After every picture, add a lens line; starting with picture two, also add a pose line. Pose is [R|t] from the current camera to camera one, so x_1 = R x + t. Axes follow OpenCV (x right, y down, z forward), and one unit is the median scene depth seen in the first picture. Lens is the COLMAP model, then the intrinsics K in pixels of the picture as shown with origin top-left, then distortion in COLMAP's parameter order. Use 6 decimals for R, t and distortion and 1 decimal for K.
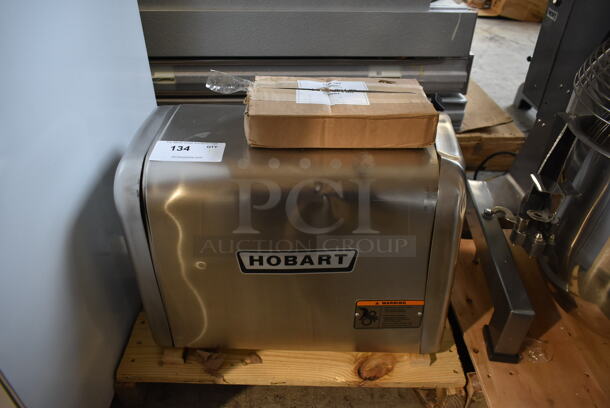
lens RADIAL K [[460.4, 0, 305.0], [0, 460.4, 204.0], [0, 0, 1]] dist [-0.003146, -0.001911]
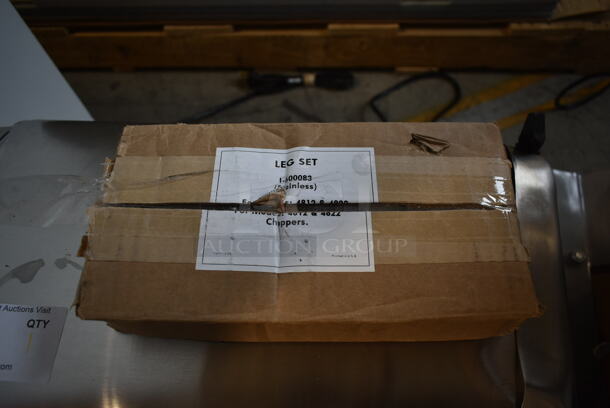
lens RADIAL K [[460.4, 0, 305.0], [0, 460.4, 204.0], [0, 0, 1]] dist [-0.003146, -0.001911]
pose [[0.997717, 0.048800, -0.046690, 0.084654], [-0.021543, 0.885148, 0.464810, -0.412648], [0.064010, -0.462743, 0.884179, 0.586558]]
